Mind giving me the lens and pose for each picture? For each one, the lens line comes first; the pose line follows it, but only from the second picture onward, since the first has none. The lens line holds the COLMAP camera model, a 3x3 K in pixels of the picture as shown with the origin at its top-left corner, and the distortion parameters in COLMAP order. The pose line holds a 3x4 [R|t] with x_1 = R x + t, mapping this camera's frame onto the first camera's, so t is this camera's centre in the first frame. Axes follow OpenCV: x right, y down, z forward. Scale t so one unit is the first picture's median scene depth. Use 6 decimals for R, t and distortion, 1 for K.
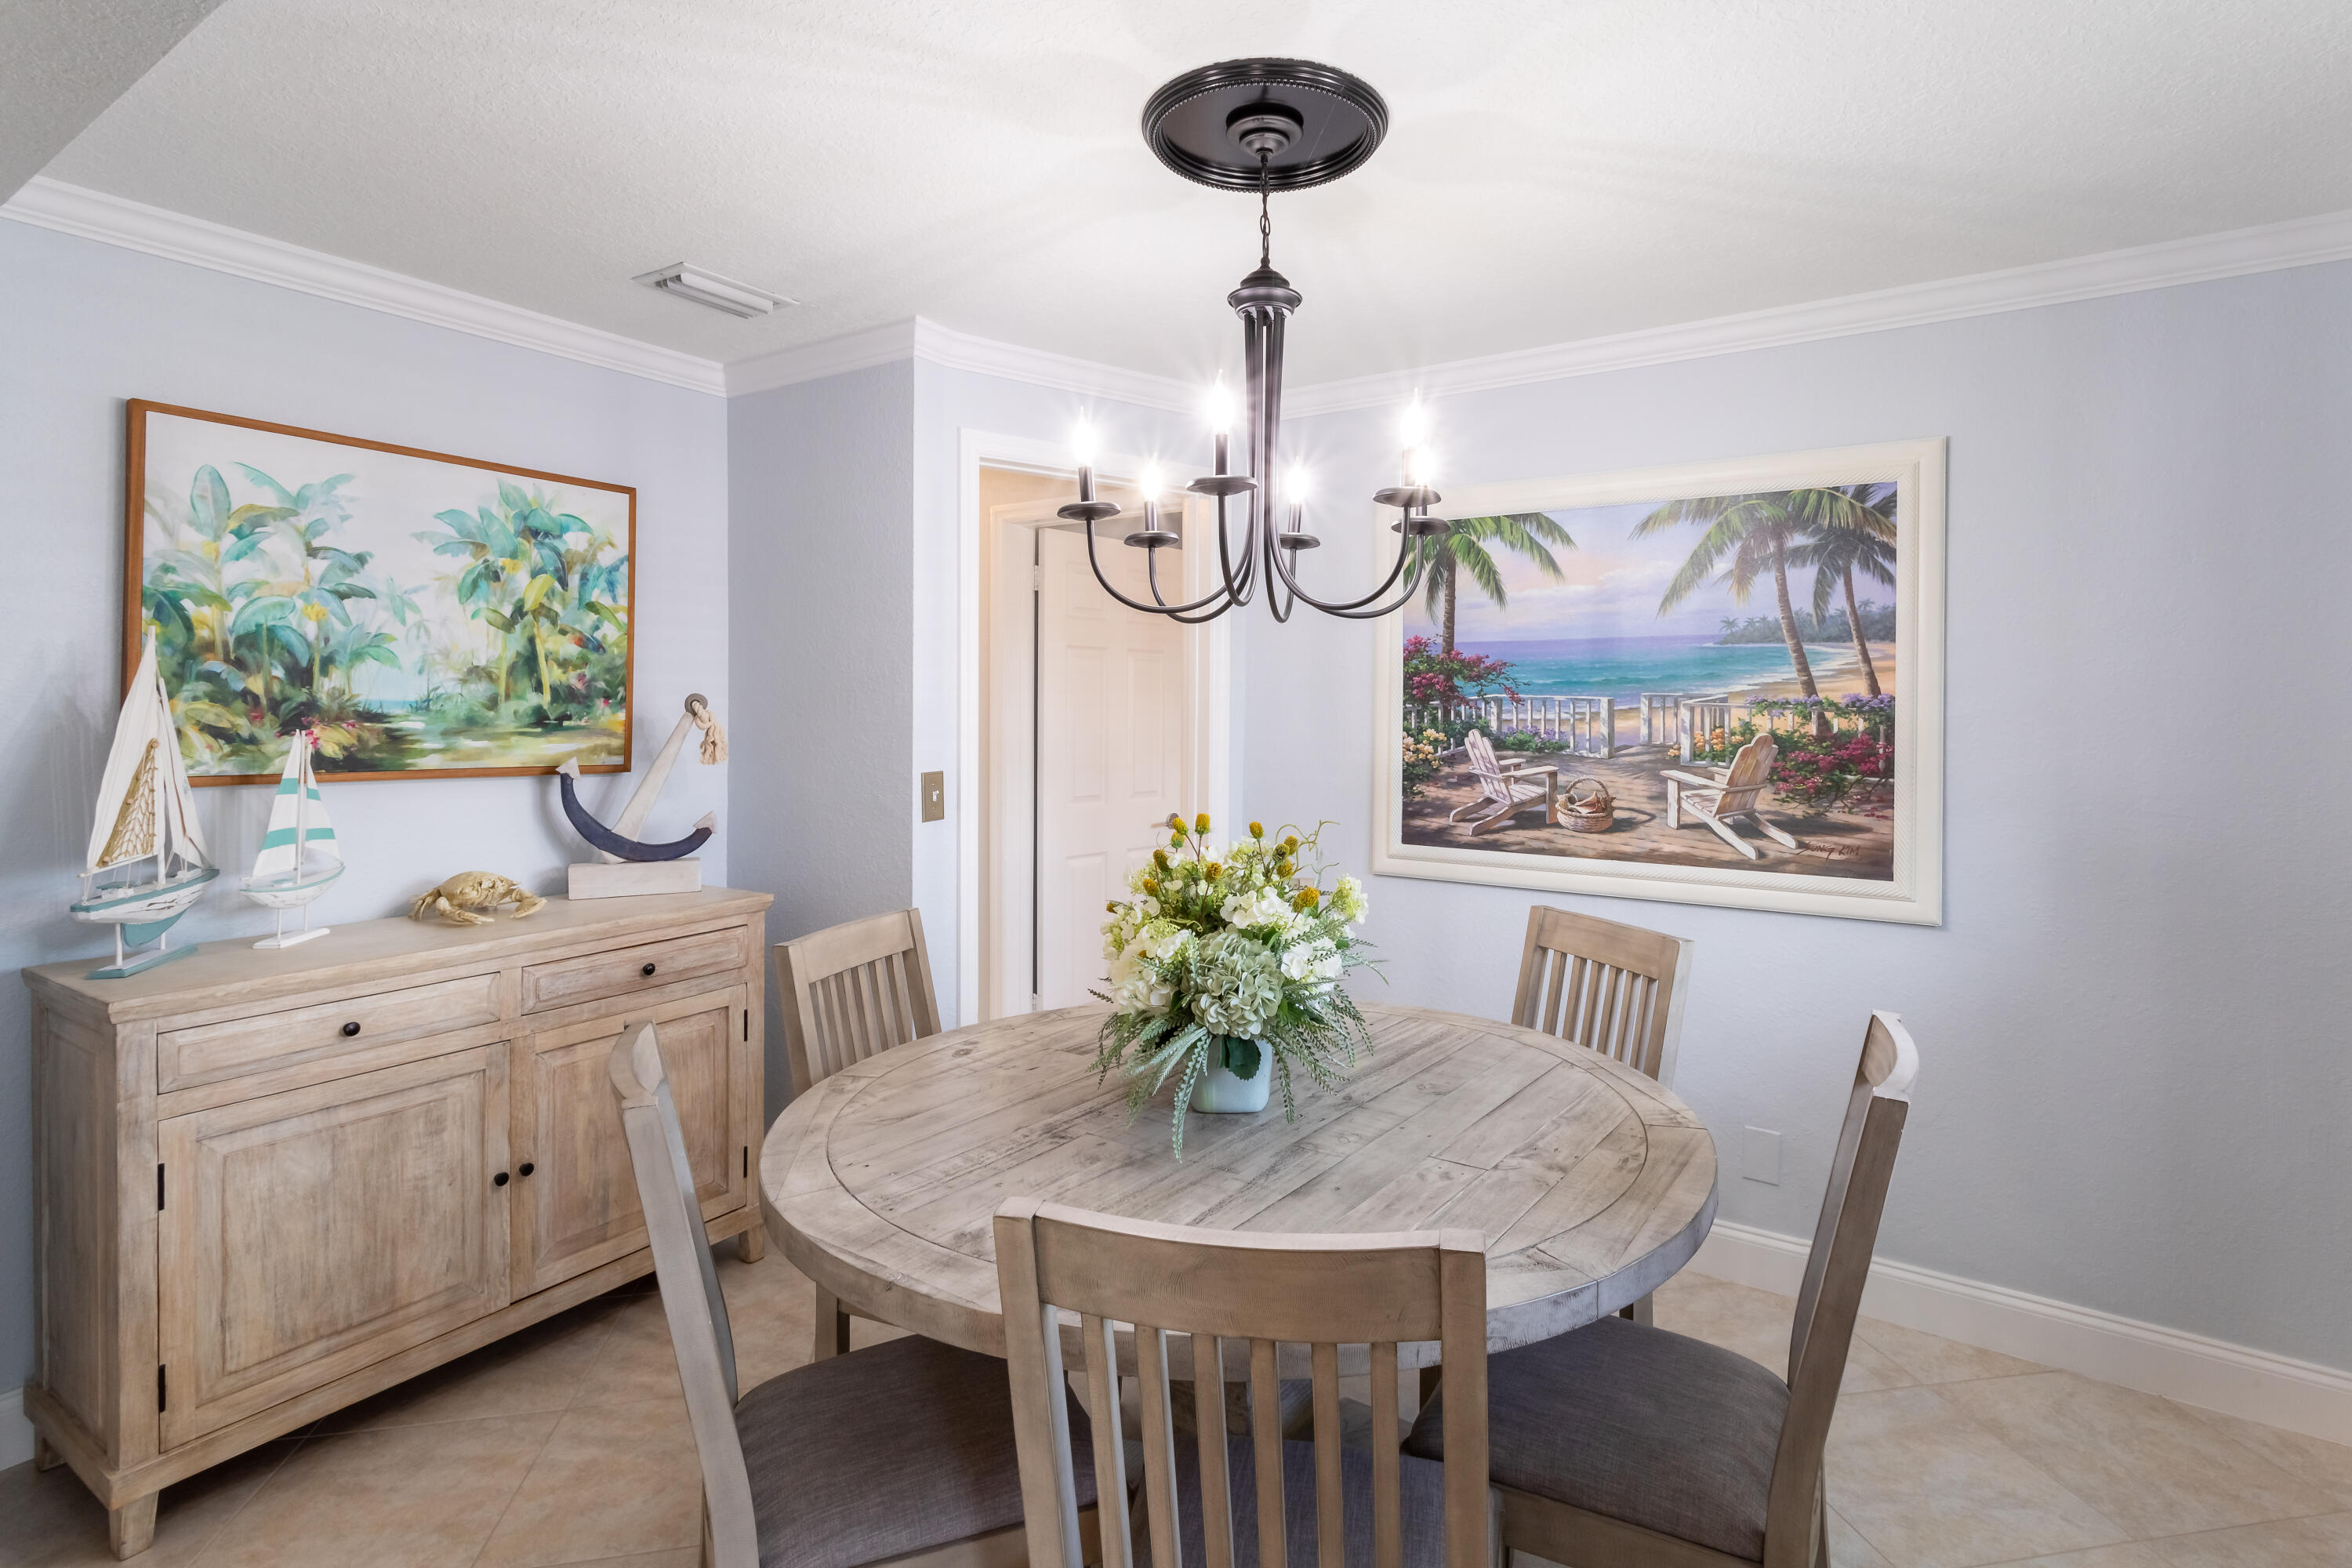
lens RADIAL K [[1133.1, 0, 1213.6], [0, 1133.1, 715.6], [0, 0, 1]] dist [-0.001384, 0.004638]
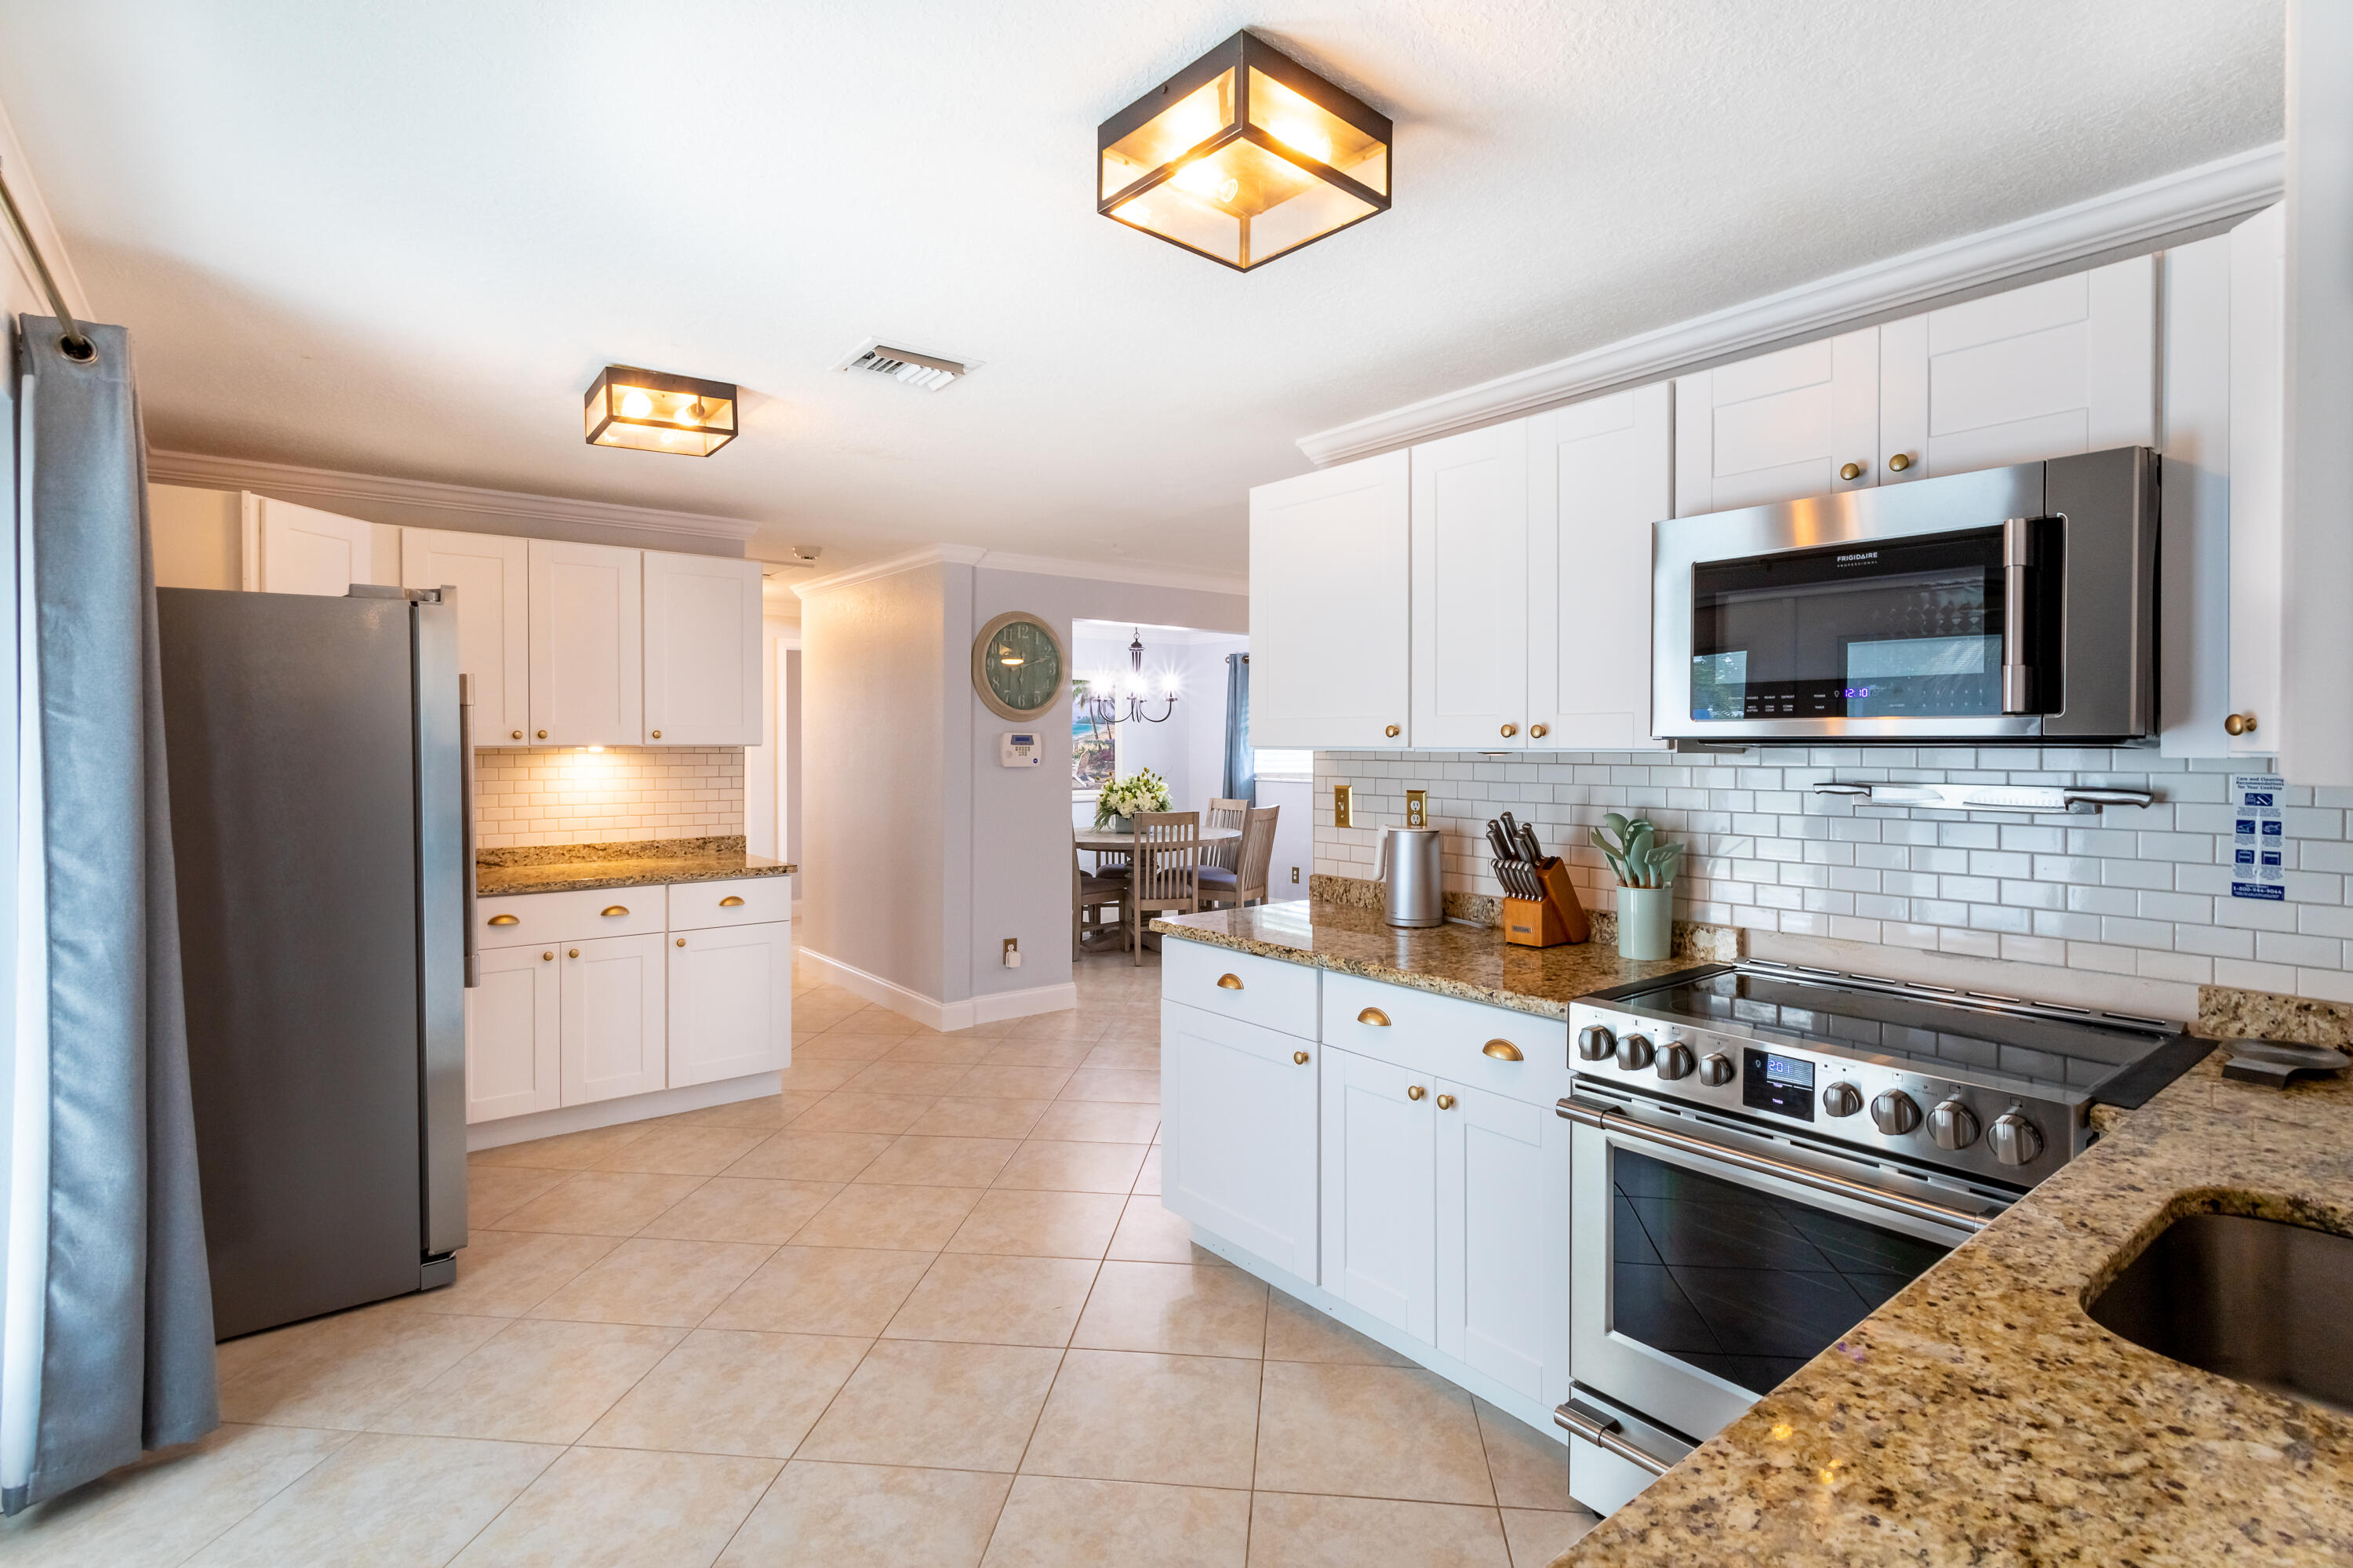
lens RADIAL K [[1133.7, 0, 1168.8], [0, 1133.7, 779.8], [0, 0, 1]] dist [-0.001384, 0.004638]
pose [[0.311131, -0.034508, 0.949740, -2.851101], [0.005057, 0.999387, 0.034655, -0.012592], [-0.950354, -0.005980, 0.311114, -0.328843]]
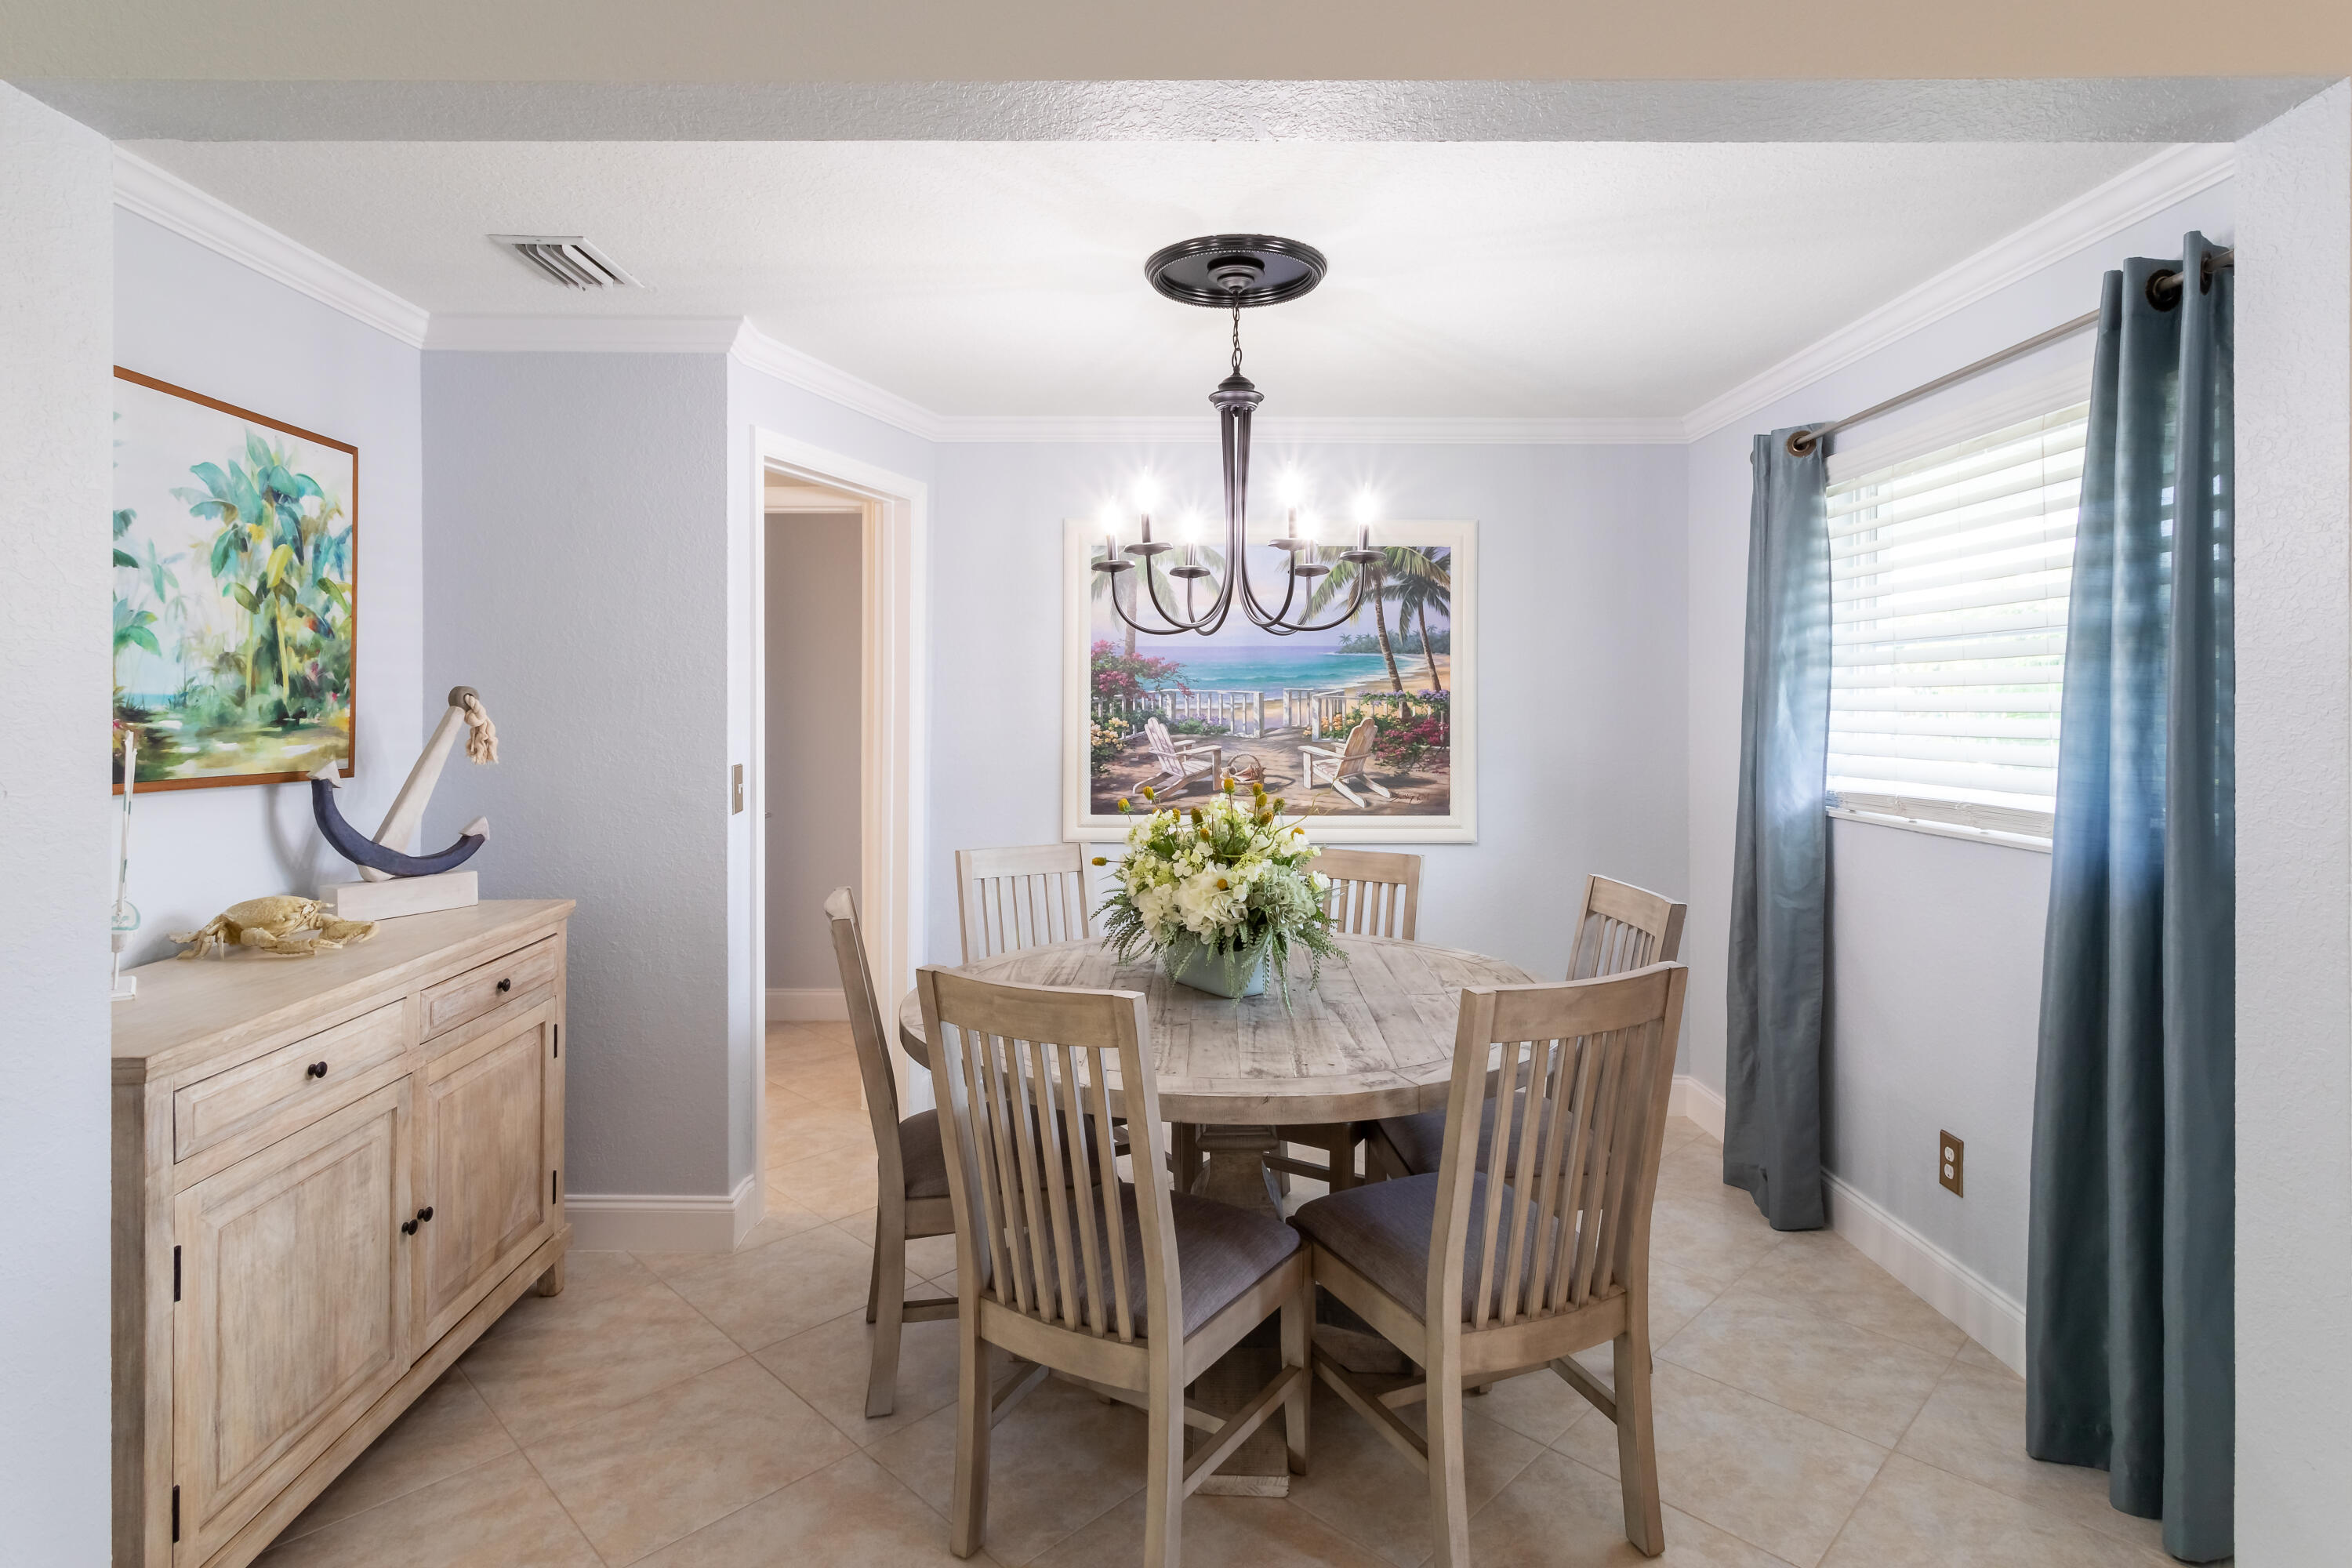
lens RADIAL K [[1190.6, 0, 1127.2], [0, 1190.6, 708.8], [0, 0, 1]] dist [-0.001441, 0.008478]
pose [[0.844188, -0.006824, 0.536003, -0.584472], [0.006384, 0.999976, 0.002677, -0.000896], [-0.536009, 0.001162, 0.844212, -0.091217]]
